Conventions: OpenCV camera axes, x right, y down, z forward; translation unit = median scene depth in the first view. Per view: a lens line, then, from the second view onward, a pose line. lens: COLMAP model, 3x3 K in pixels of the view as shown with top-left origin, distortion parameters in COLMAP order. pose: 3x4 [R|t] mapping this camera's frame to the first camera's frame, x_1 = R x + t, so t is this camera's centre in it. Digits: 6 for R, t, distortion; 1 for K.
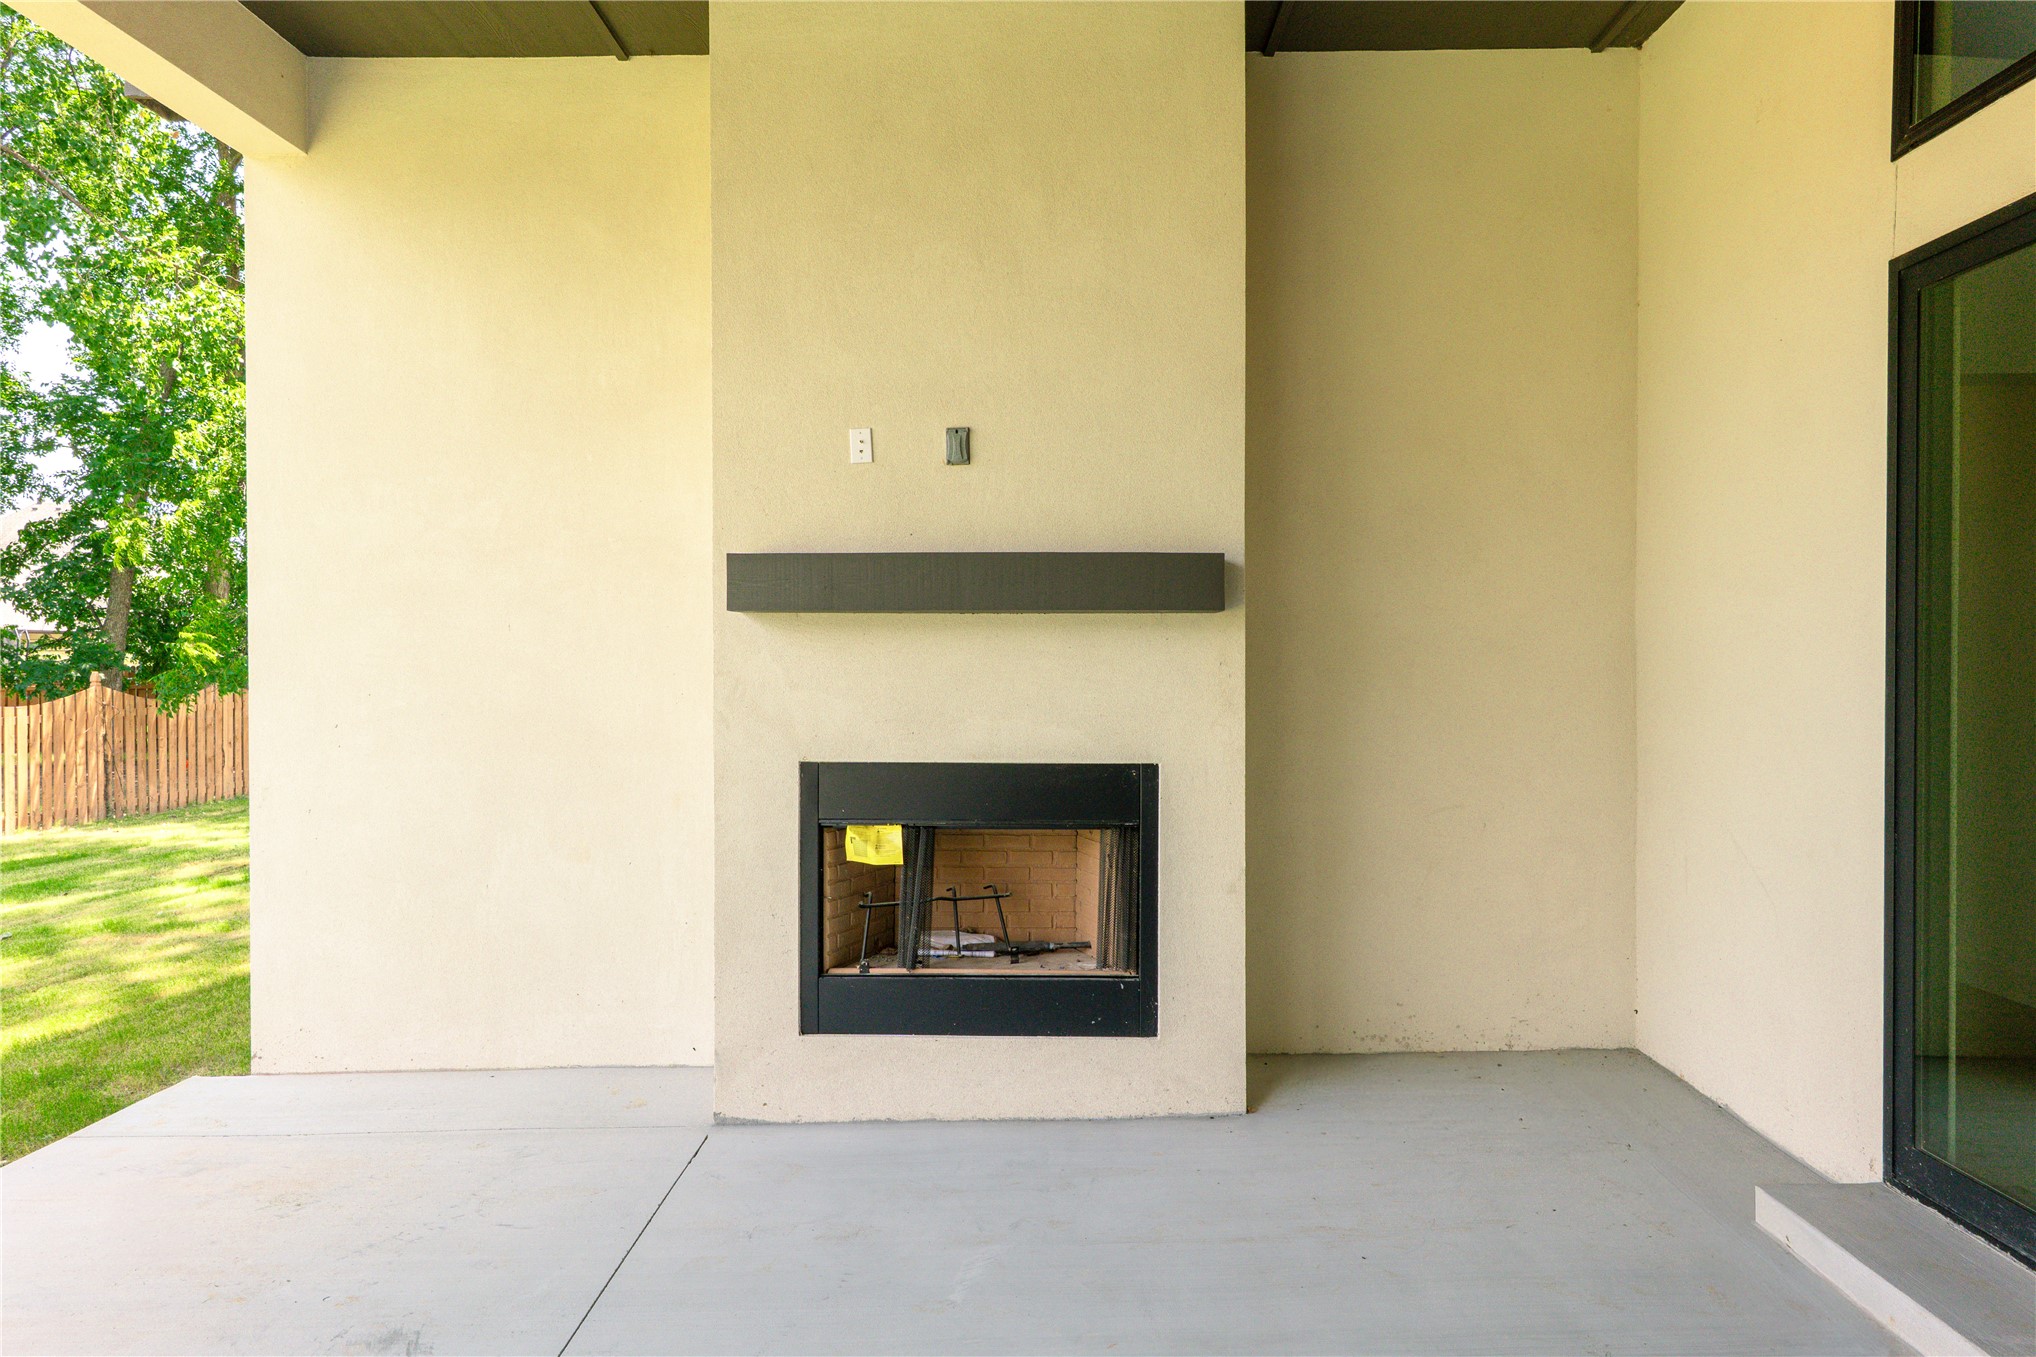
lens RADIAL K [[1251.3, 0, 1017.3], [0, 1251.3, 677.9], [0, 0, 1]] dist [0.006025, 0.000262]
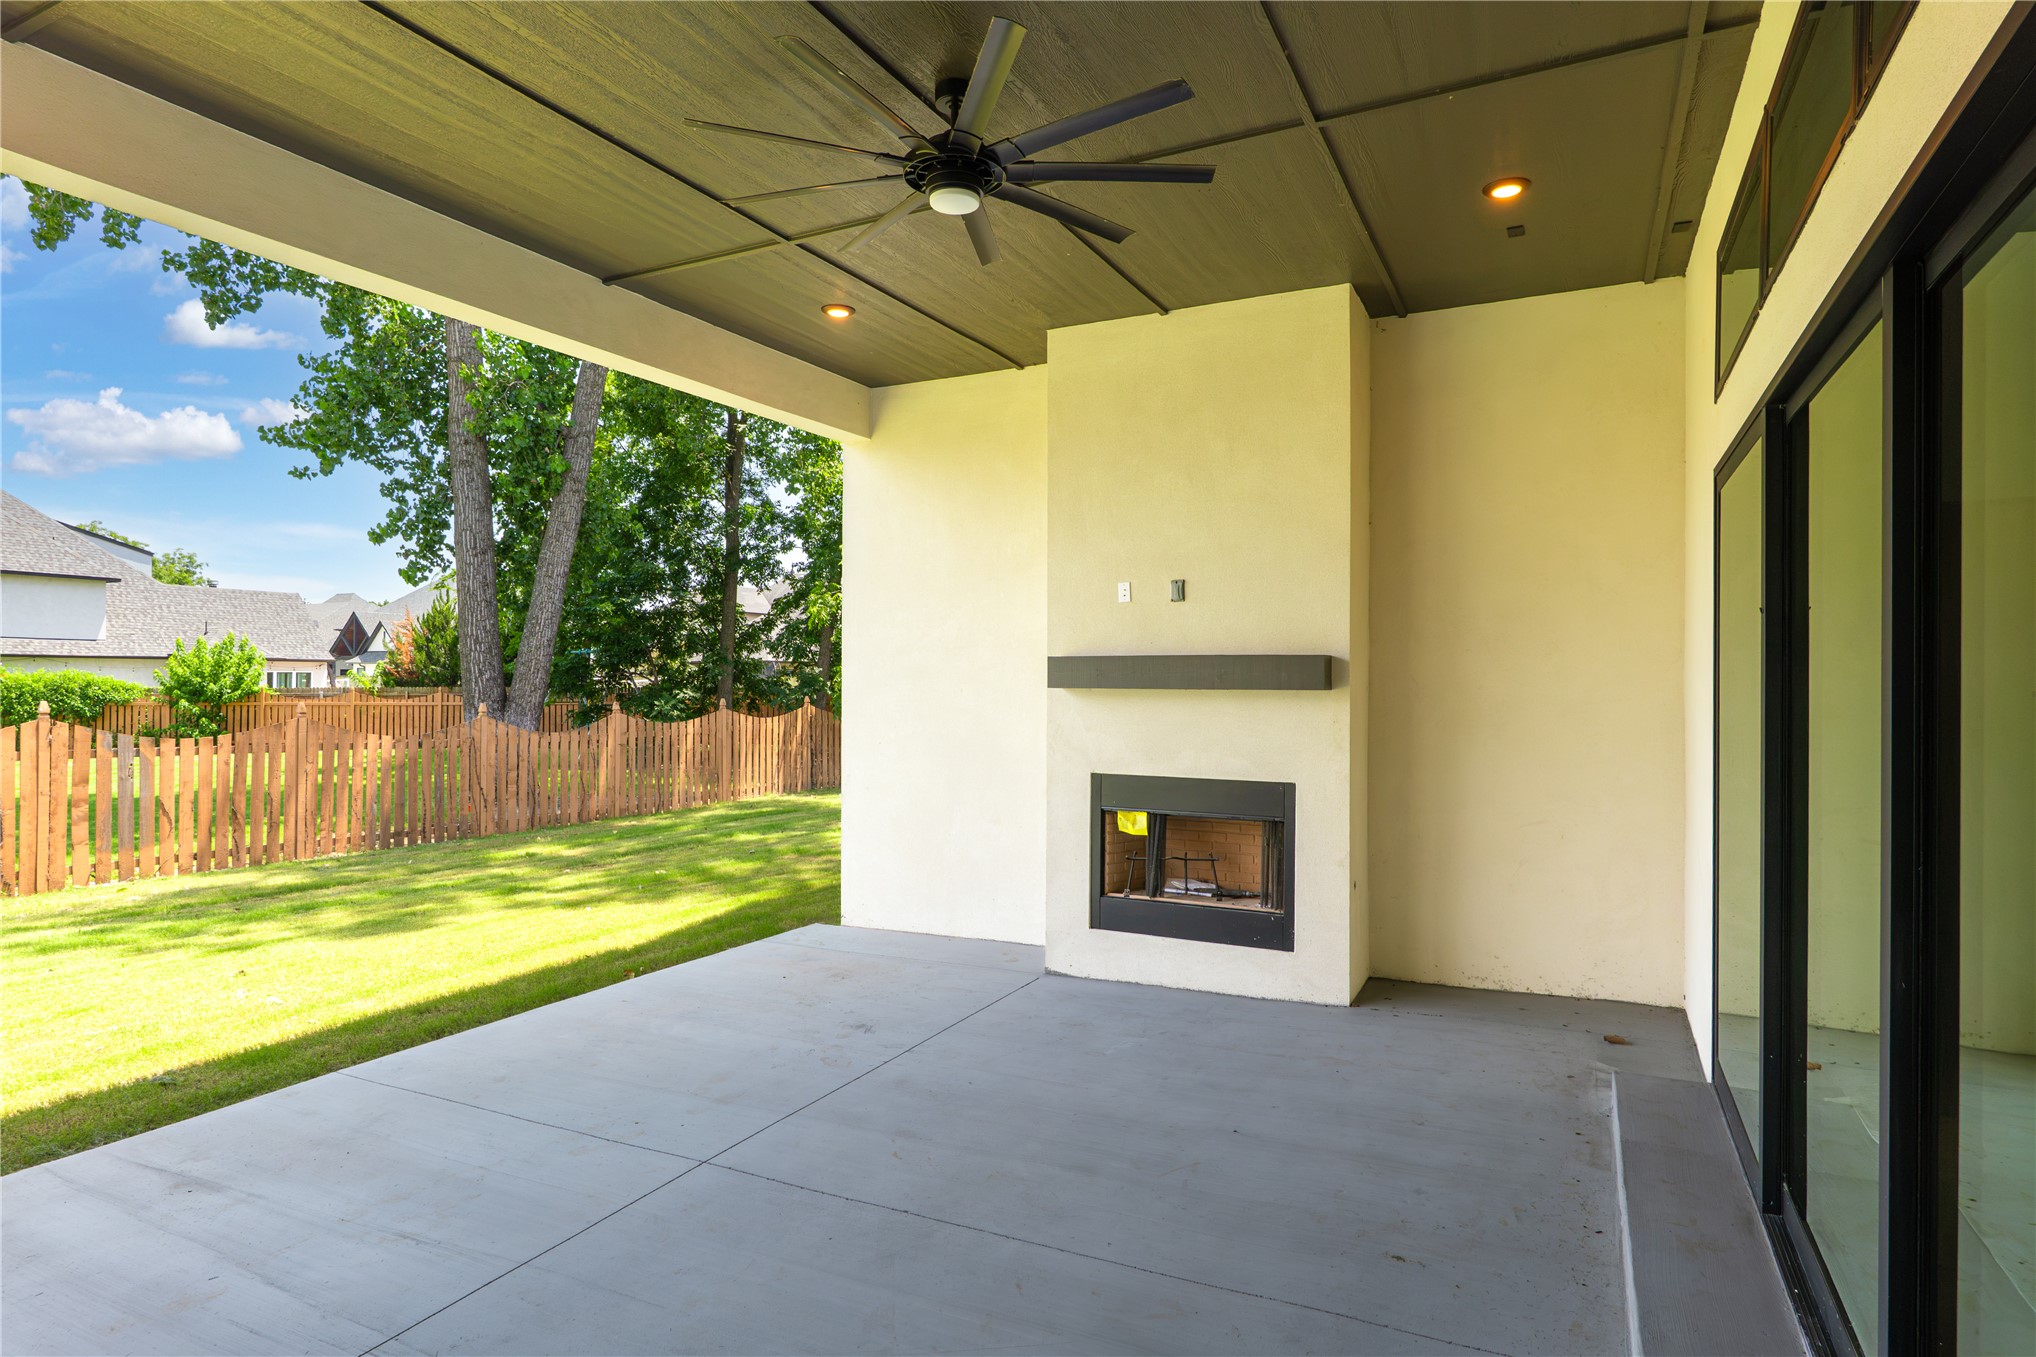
lens RADIAL K [[1077.3, 0, 1019.9], [0, 1077.3, 679.6], [0, 0, 1]] dist [-0.017758, 0.007600]
pose [[0.899494, 0.003094, -0.436923, 0.379675], [-0.009577, 0.999874, -0.012635, -0.041823], [0.436829, 0.015550, 0.899410, -0.387396]]
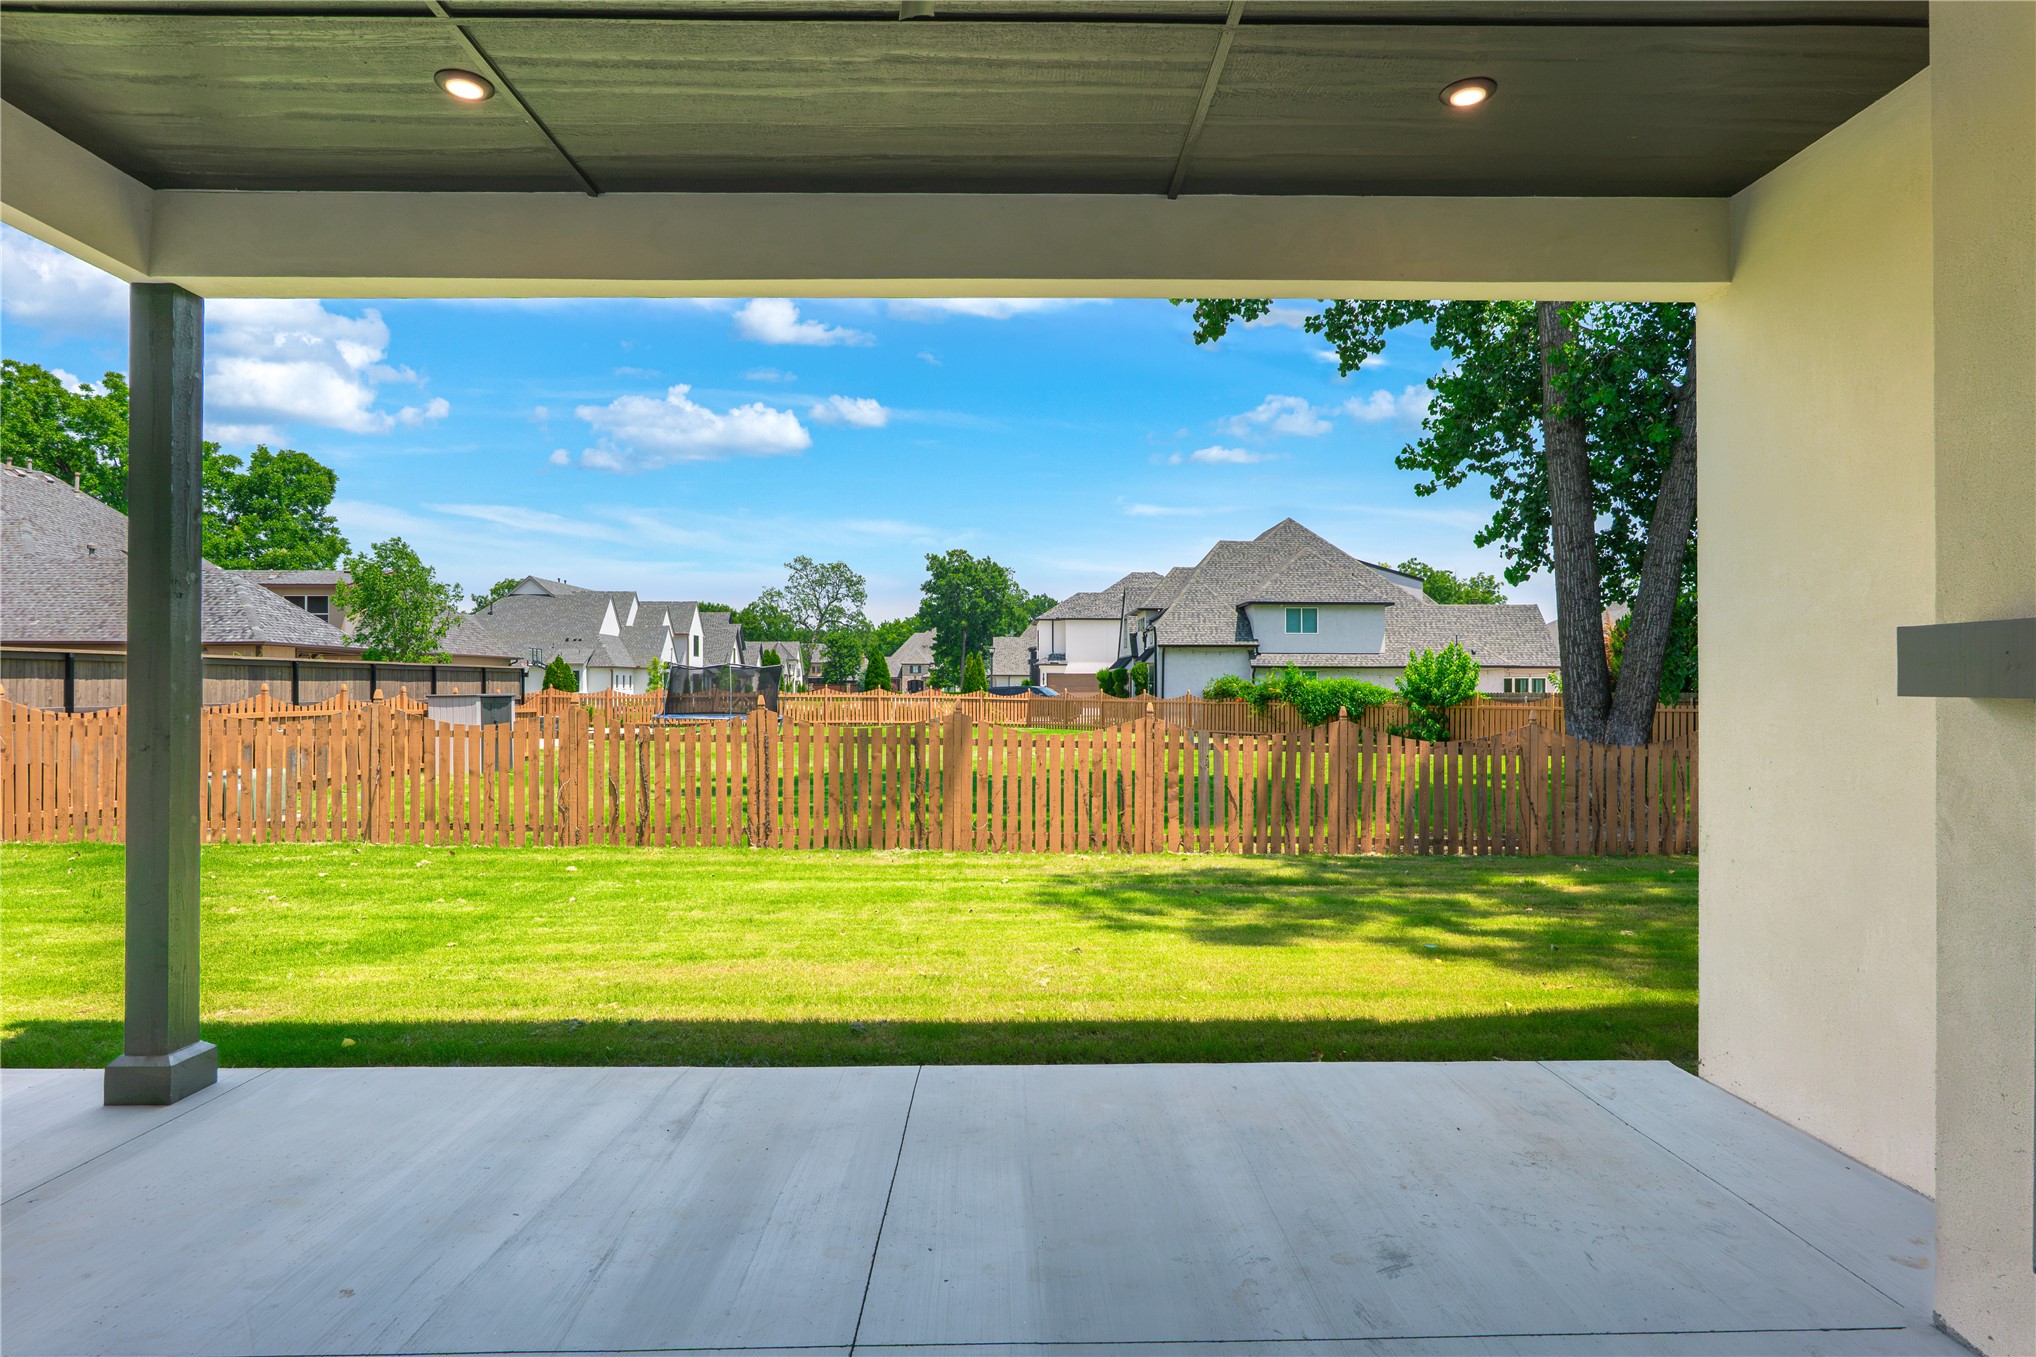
lens RADIAL K [[1077.3, 0, 1045.3], [0, 1077.3, 677.6], [0, 0, 1]] dist [-0.017758, 0.007600]
pose [[0.045521, -0.005199, -0.998950, 0.407804], [-0.013411, 0.999893, -0.005815, -0.050123], [0.998873, 0.013662, 0.045446, 0.371338]]
